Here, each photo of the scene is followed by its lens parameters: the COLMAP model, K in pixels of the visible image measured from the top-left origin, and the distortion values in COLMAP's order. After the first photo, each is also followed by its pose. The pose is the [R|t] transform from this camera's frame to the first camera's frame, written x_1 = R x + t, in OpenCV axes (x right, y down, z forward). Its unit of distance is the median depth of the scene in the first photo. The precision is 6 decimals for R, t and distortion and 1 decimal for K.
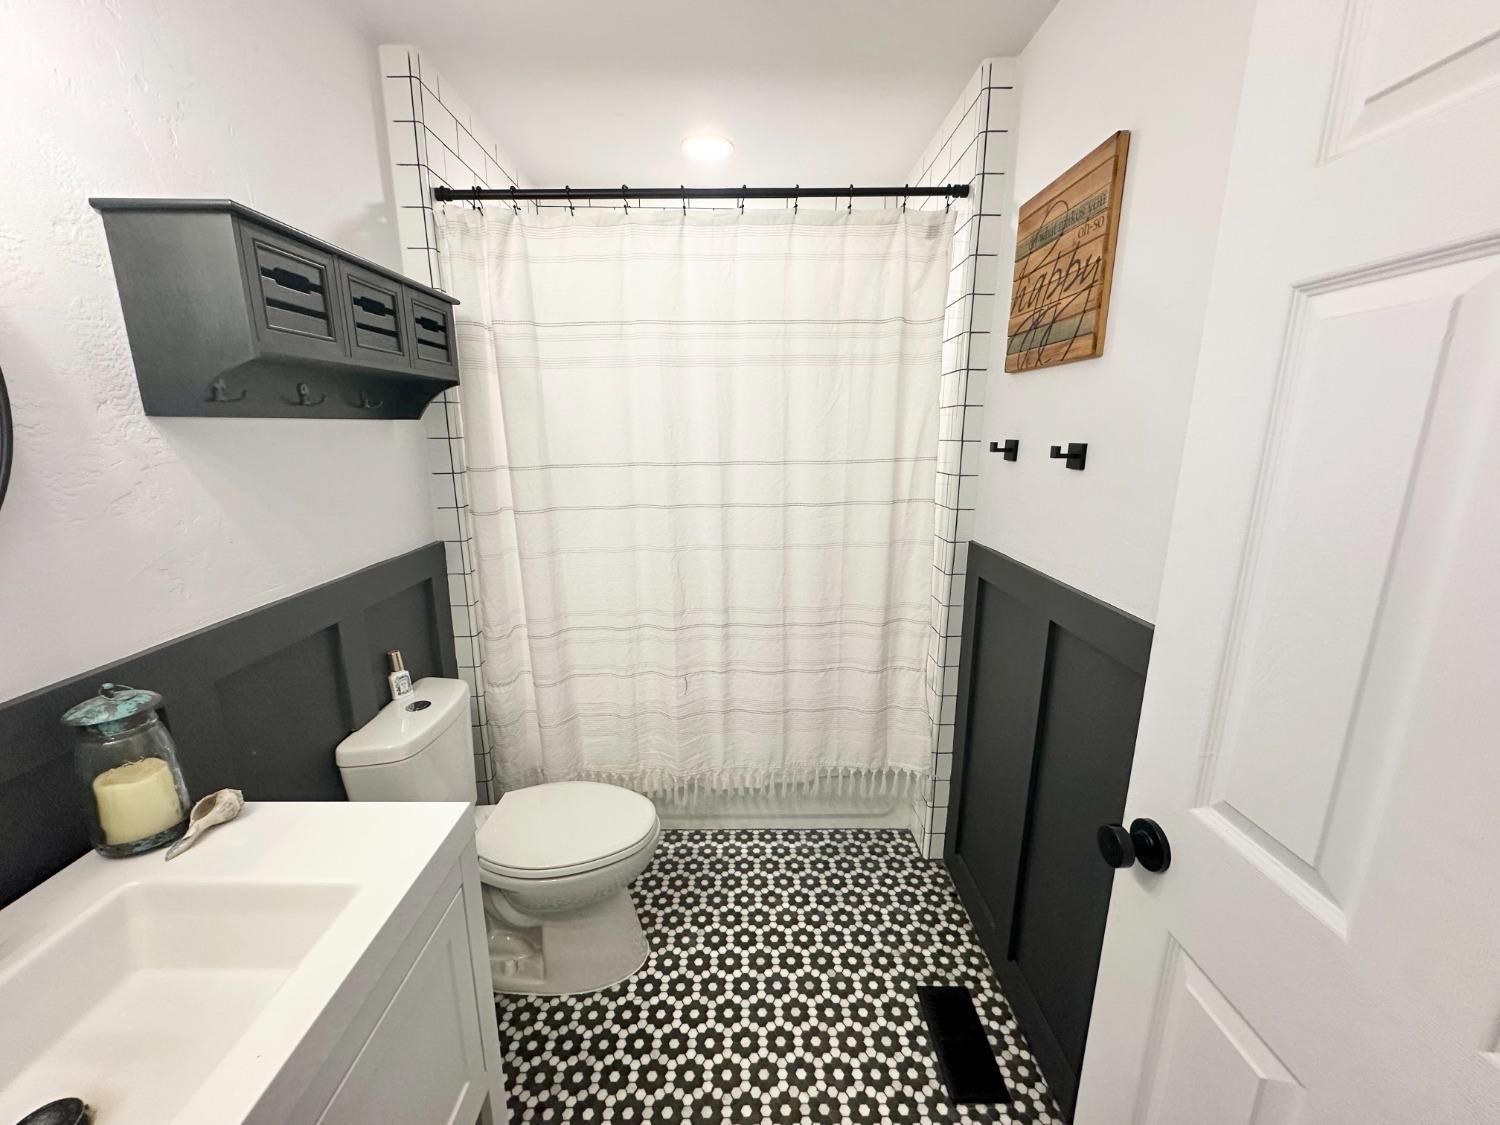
lens RADIAL K [[596.3, 0, 751.5], [0, 596.3, 564.6], [0, 0, 1]] dist [-0.002593, 0.000179]
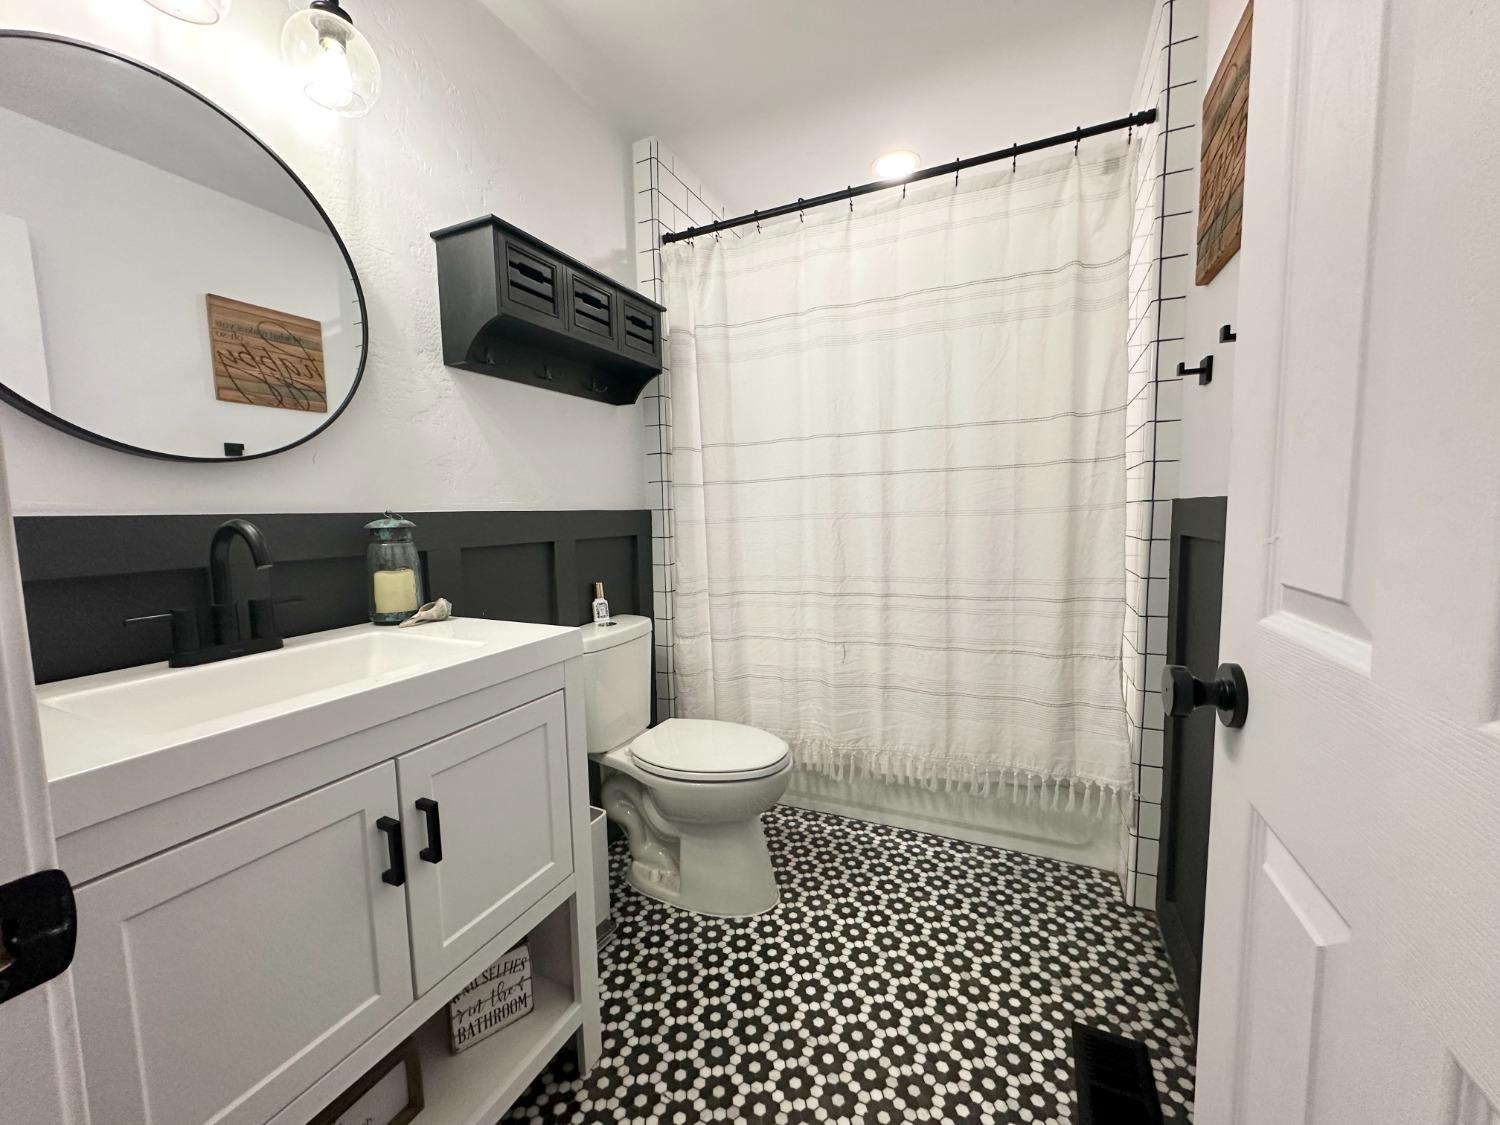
lens RADIAL K [[596.3, 0, 751.5], [0, 596.3, 564.6], [0, 0, 1]] dist [-0.002593, 0.000179]
pose [[0.902555, 0.017820, -0.430205, 0.198472], [-0.074087, 0.990669, -0.114395, 0.198769], [0.424152, 0.135121, 0.895454, 0.009725]]
